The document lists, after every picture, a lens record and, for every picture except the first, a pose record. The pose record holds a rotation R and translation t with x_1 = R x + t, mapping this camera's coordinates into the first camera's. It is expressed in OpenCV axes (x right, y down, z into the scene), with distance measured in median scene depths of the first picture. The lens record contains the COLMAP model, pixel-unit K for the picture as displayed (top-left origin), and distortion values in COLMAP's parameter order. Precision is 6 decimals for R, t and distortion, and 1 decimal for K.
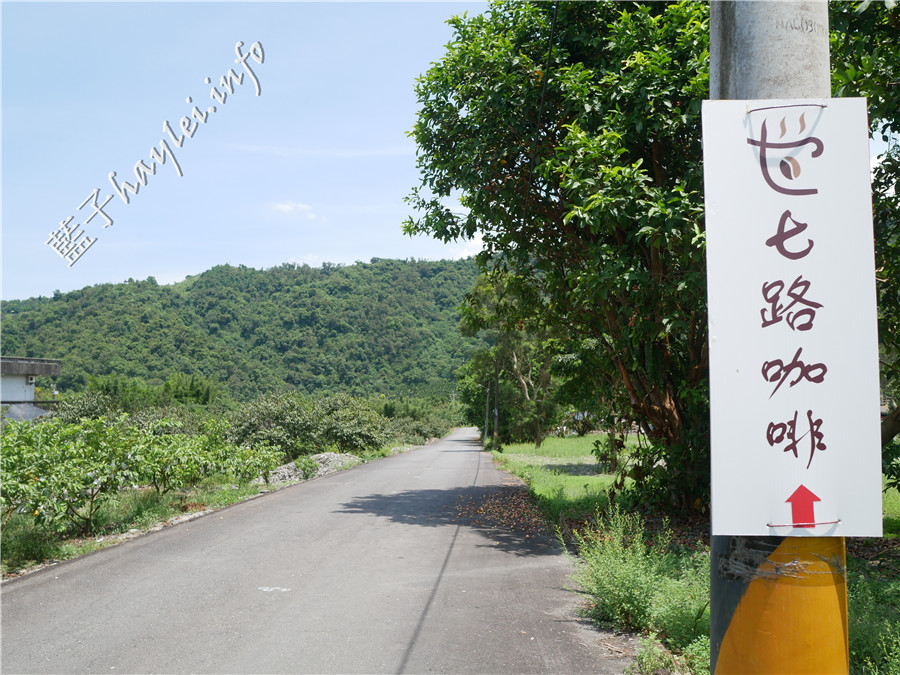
lens RADIAL K [[785.2, 0, 447.8], [0, 785.2, 338.2], [0, 0, 1]] dist [-0.043922, -0.009607]
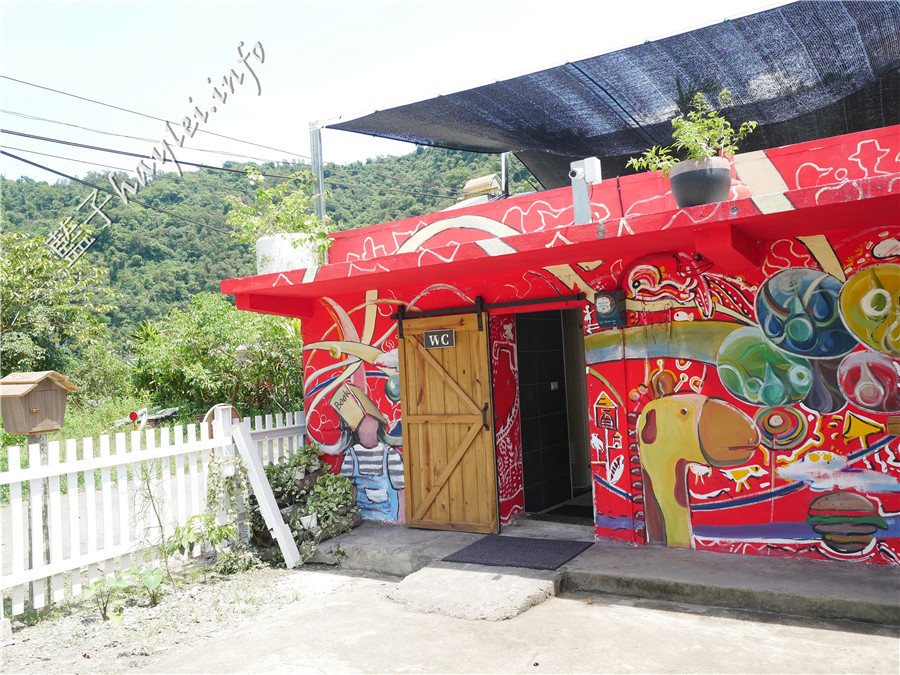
lens RADIAL K [[785.2, 0, 450.3], [0, 785.2, 337.6], [0, 0, 1]] dist [-0.043922, -0.009607]
pose [[0.994999, -0.048459, 0.087340, 0.038750], [0.045035, 0.998154, 0.040759, 0.038813], [-0.089154, -0.036622, 0.995344, 0.372403]]
